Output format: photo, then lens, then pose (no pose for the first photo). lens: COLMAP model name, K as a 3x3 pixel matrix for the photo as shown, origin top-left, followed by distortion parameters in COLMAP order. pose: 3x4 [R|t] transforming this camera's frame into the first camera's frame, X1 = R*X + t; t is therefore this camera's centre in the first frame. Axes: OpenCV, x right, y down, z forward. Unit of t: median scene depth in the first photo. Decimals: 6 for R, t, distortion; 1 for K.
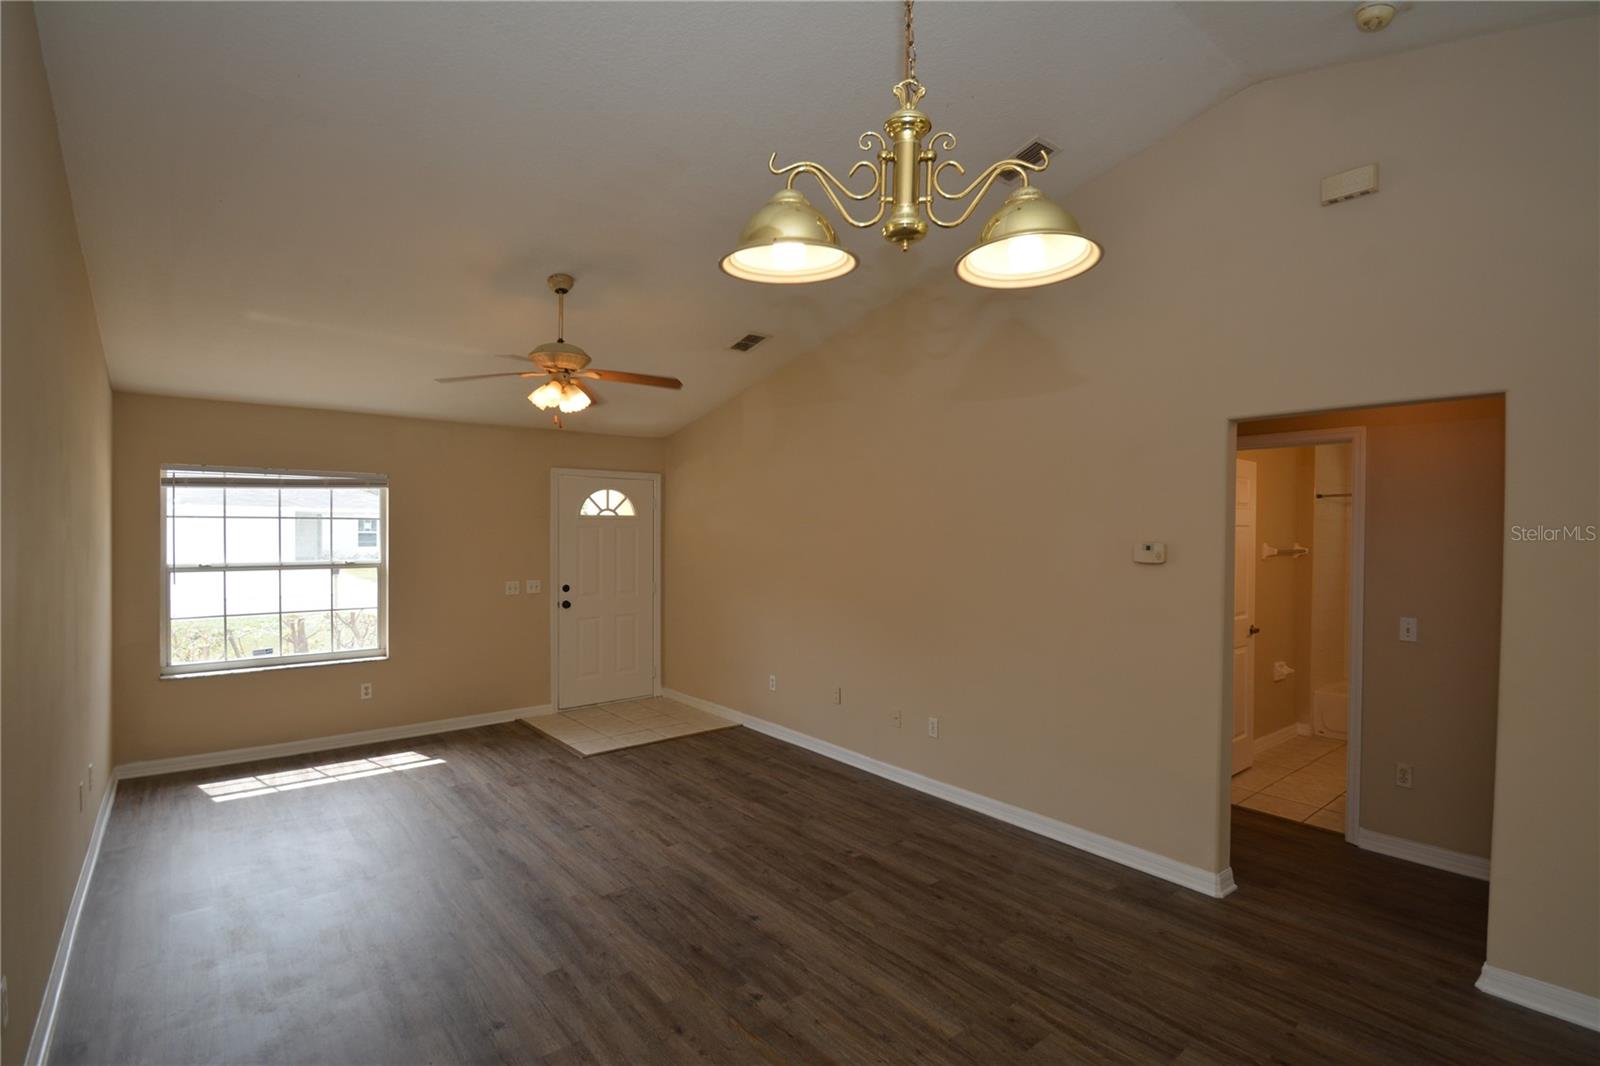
lens RADIAL K [[748.5, 0, 808.9], [0, 748.5, 537.7], [0, 0, 1]] dist [-0.003838, -0.001622]
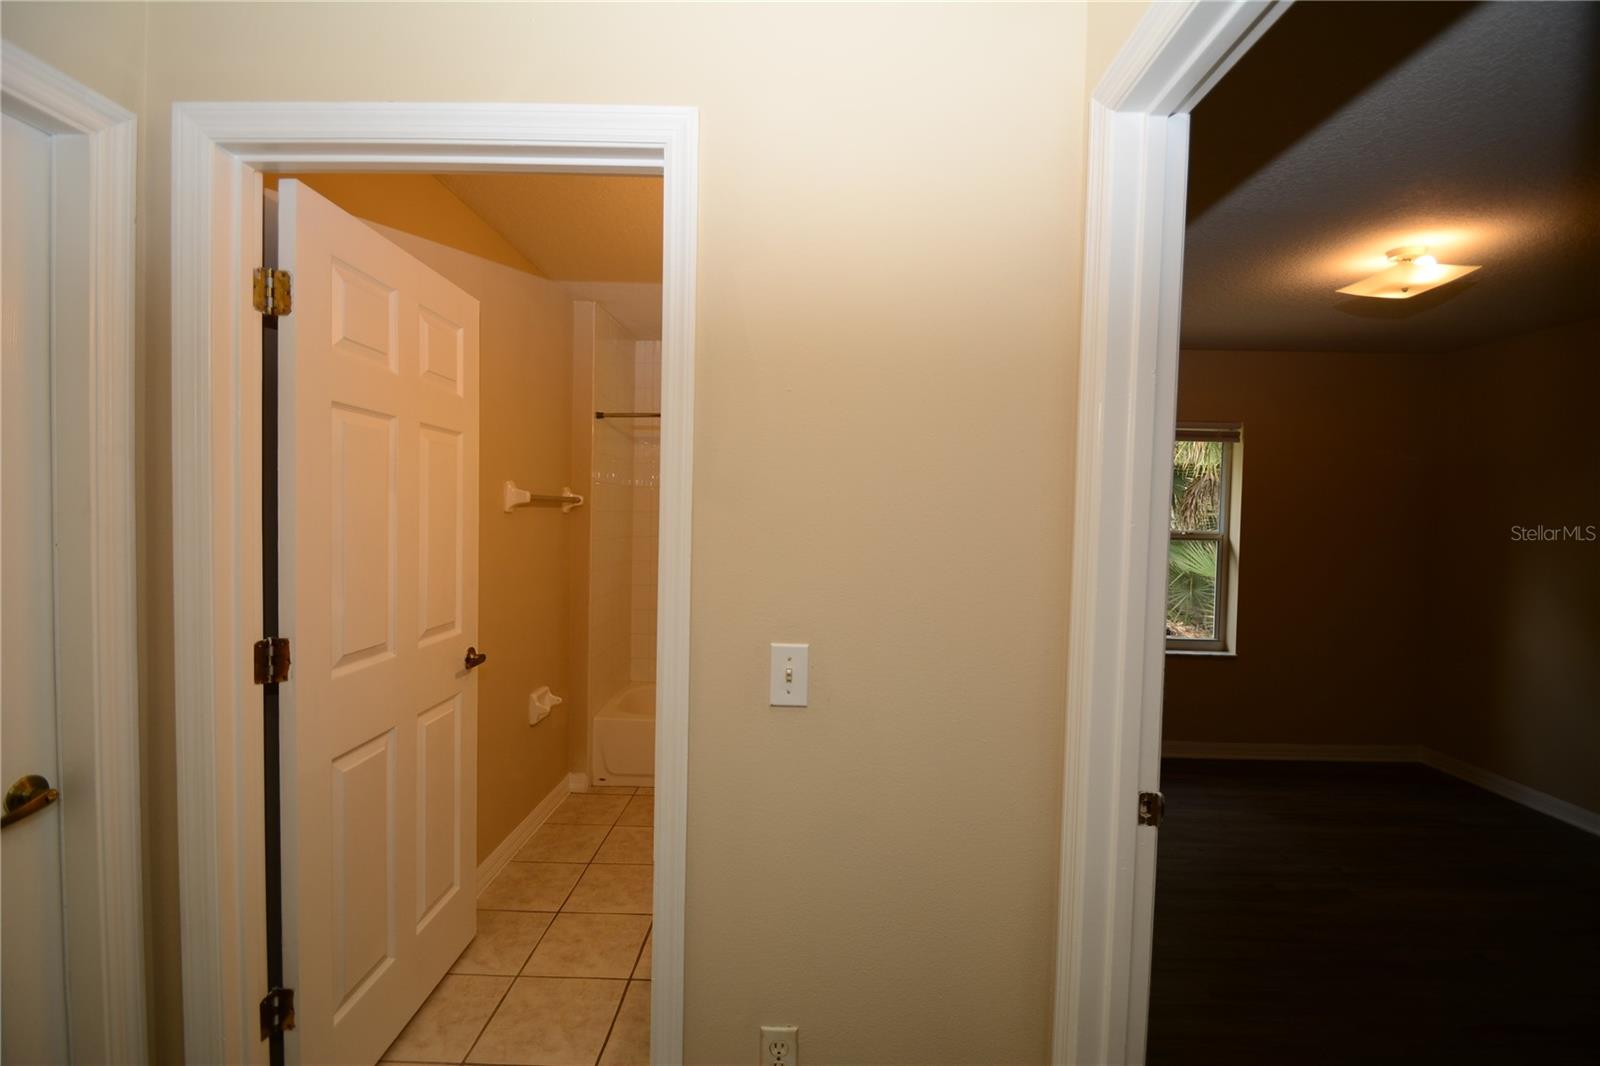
lens RADIAL K [[700.5, 0, 806.5], [0, 700.5, 535.4], [0, 0, 1]] dist [0.024890, -0.024125]
pose [[0.640934, -0.019284, 0.767354, 0.345335], [-0.010706, 0.999363, 0.034057, 0.025624], [-0.767522, -0.030044, 0.640319, 0.493508]]
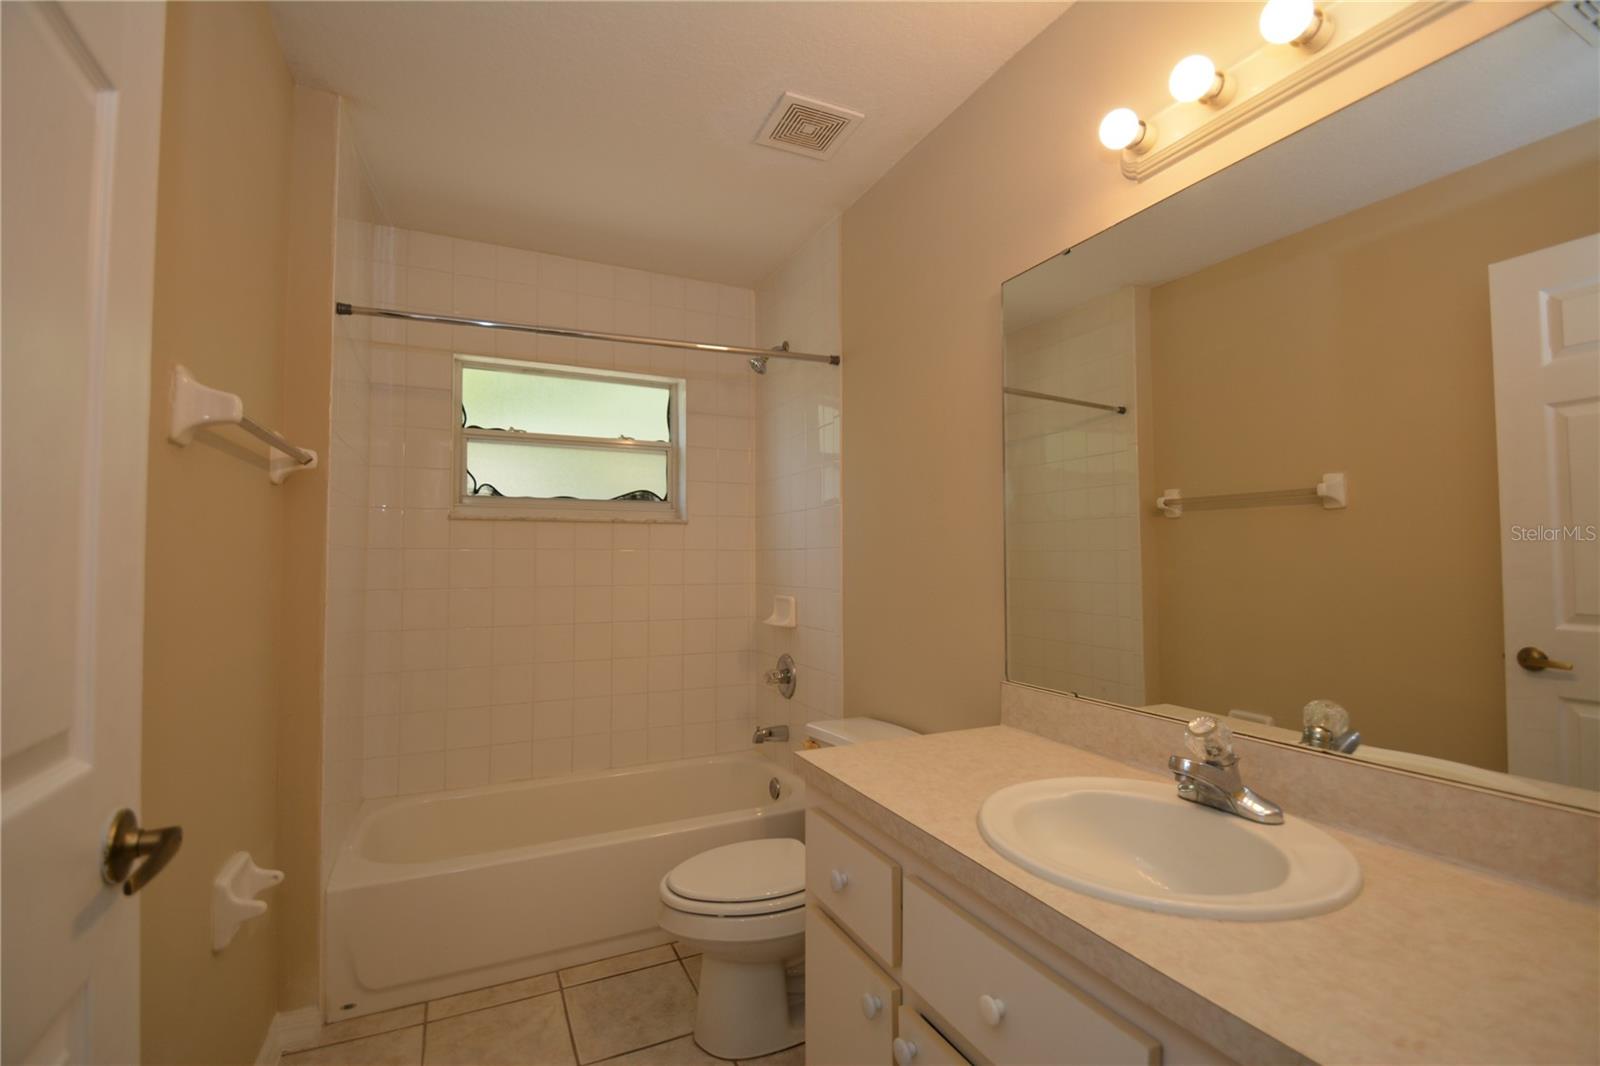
lens RADIAL K [[700.5, 0, 806.5], [0, 700.5, 535.4], [0, 0, 1]] dist [0.024890, -0.024125]
pose [[0.237701, 0.023651, 0.971050, 0.437912], [0.012776, 0.999541, -0.027472, 0.062022], [-0.971254, 0.018937, 0.237290, 0.746034]]
